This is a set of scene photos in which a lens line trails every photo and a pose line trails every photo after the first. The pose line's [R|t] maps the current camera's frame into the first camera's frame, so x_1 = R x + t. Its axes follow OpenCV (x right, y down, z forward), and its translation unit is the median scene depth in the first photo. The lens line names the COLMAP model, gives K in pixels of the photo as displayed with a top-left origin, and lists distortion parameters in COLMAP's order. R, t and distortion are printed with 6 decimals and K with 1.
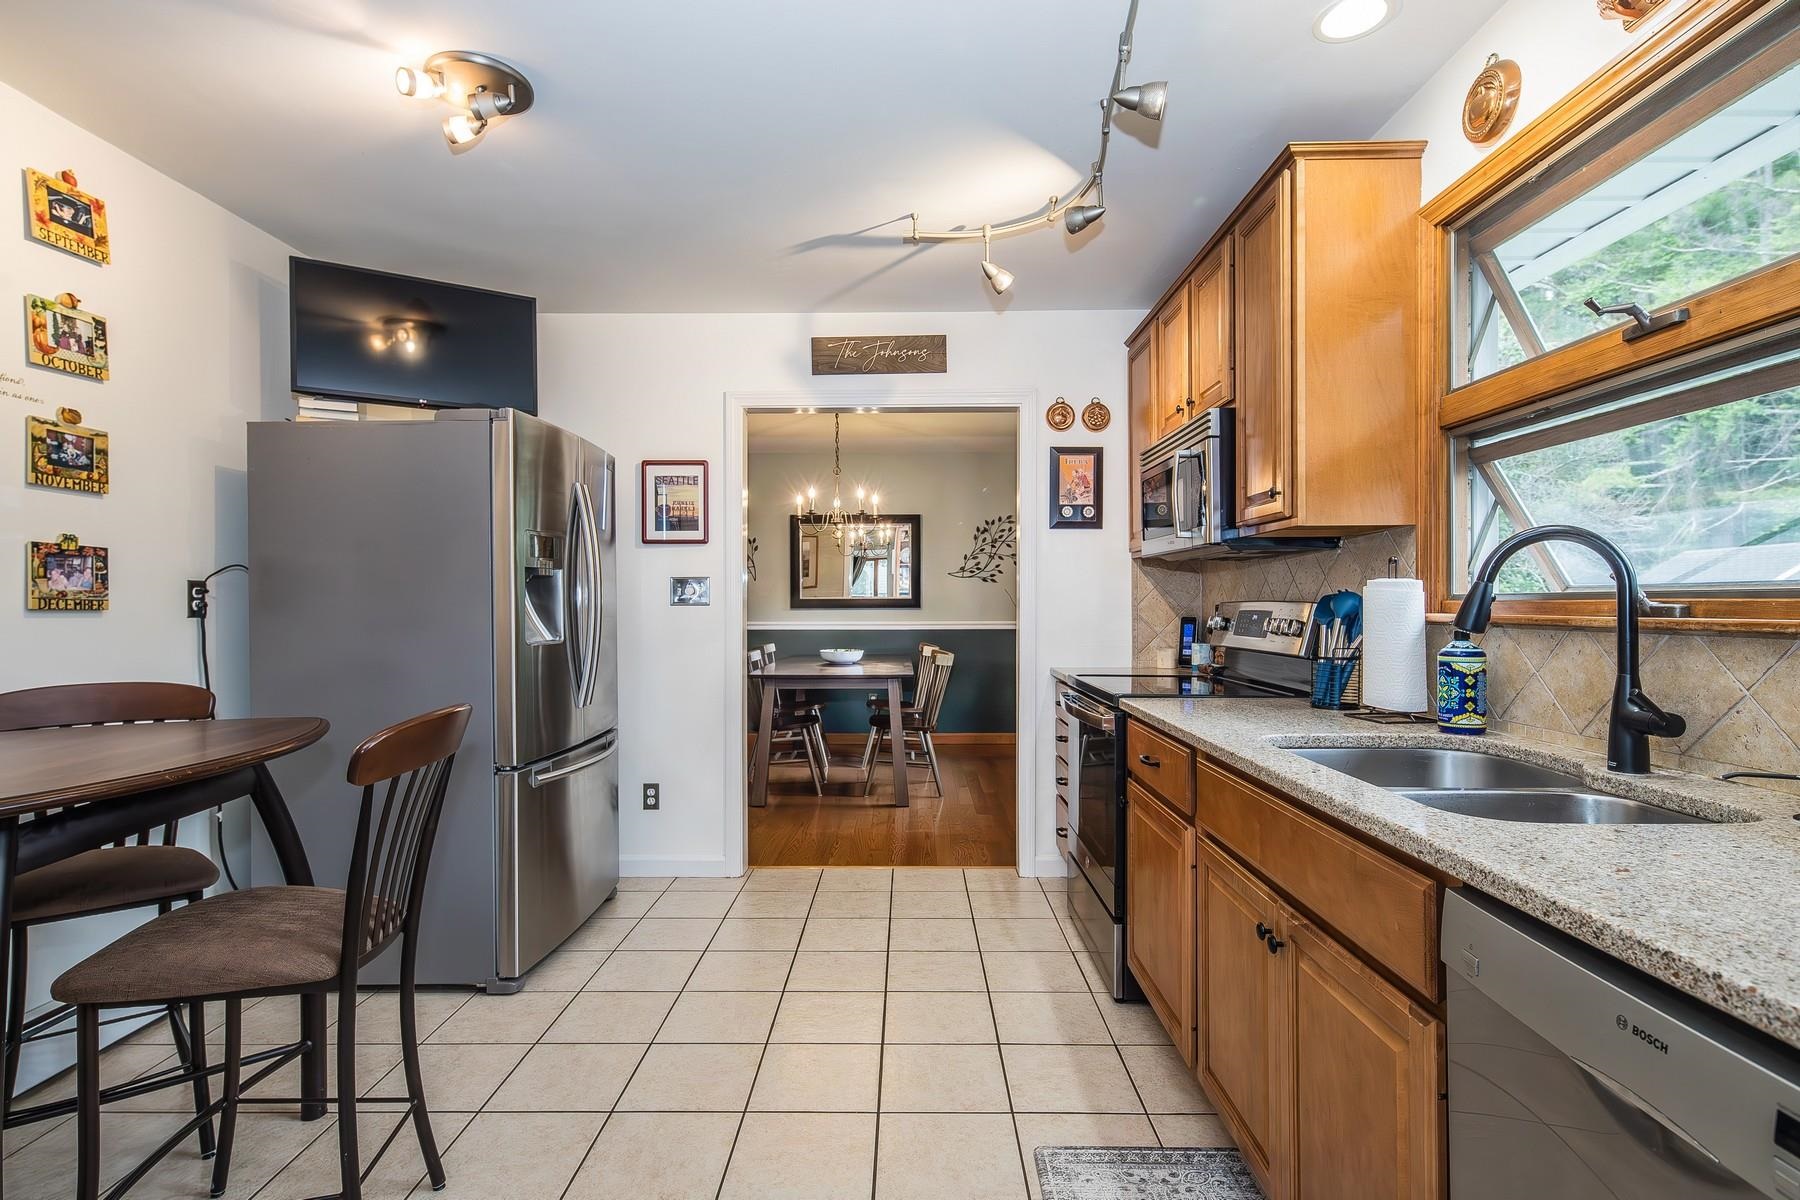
lens RADIAL K [[857.8, 0, 908.3], [0, 857.8, 599.9], [0, 0, 1]] dist [-0.003467, -0.000165]
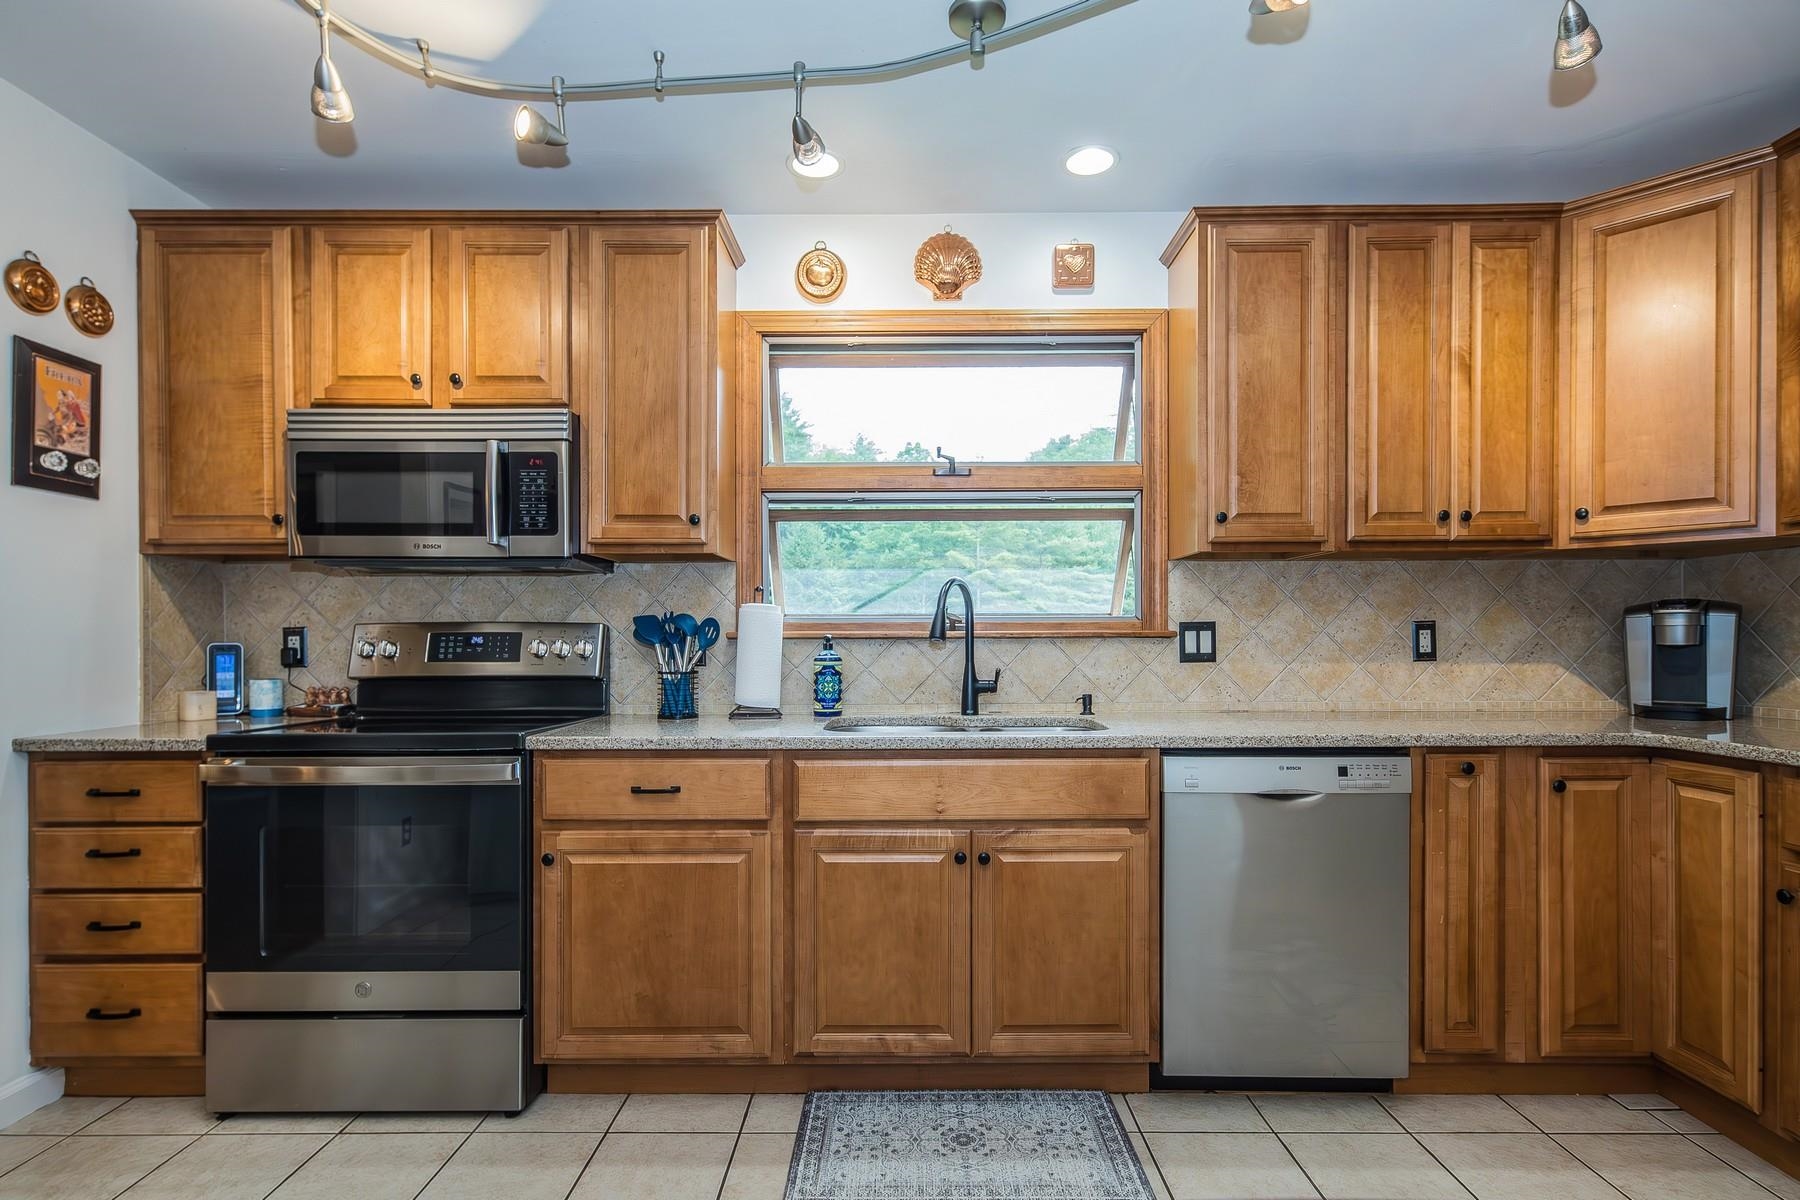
lens RADIAL K [[886.1, 0, 899.5], [0, 886.1, 644.5], [0, 0, 1]] dist [0.003266, 0.001591]
pose [[0.001056, -0.007435, 0.999972, -0.601917], [-0.001544, 0.999971, 0.007437, 0.019952], [-0.999998, -0.001552, 0.001044, 0.655440]]
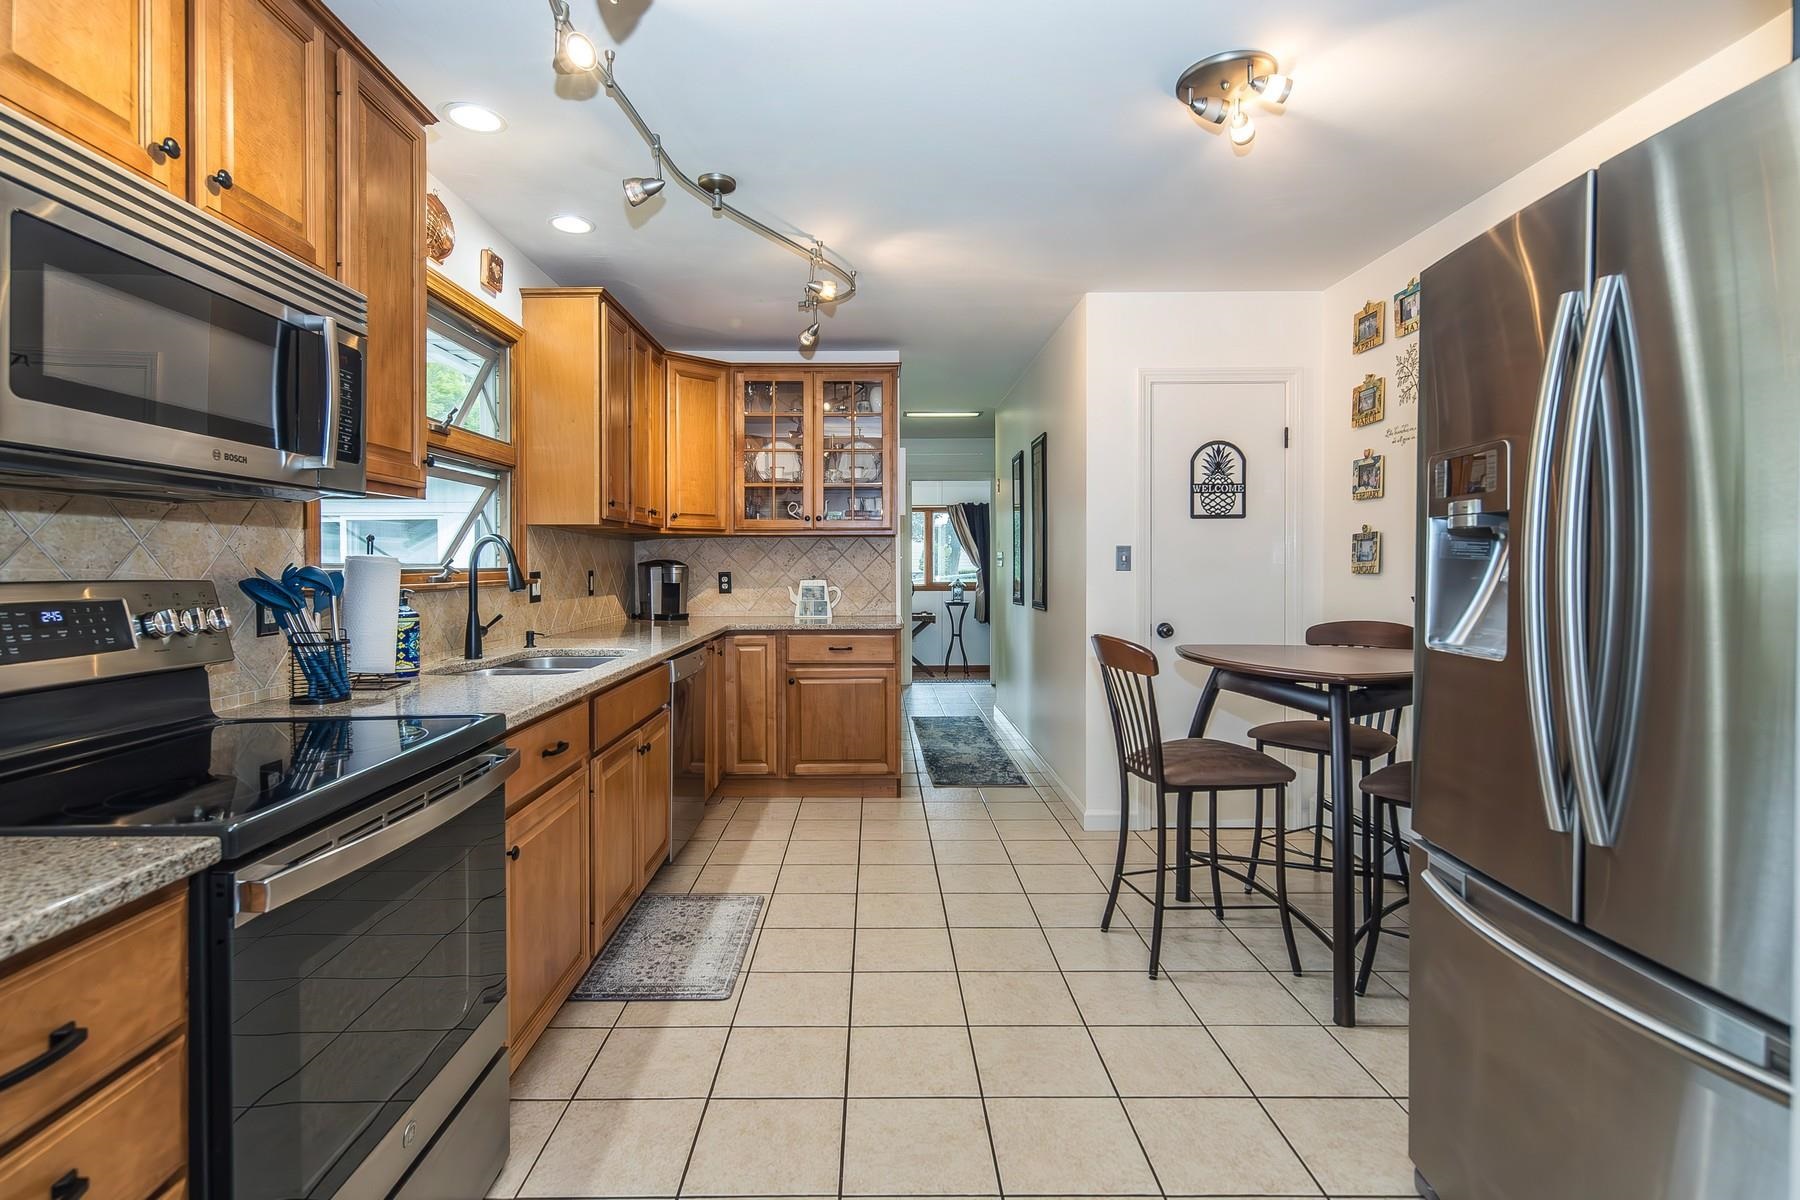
lens RADIAL K [[886.1, 0, 872.7], [0, 886.1, 565.3], [0, 0, 1]] dist [0.003266, 0.001591]
pose [[-0.999960, 0.003229, -0.008378, -0.044899], [0.003235, 0.999994, -0.000735, -0.007630], [0.008375, -0.000762, -0.999965, 1.752104]]
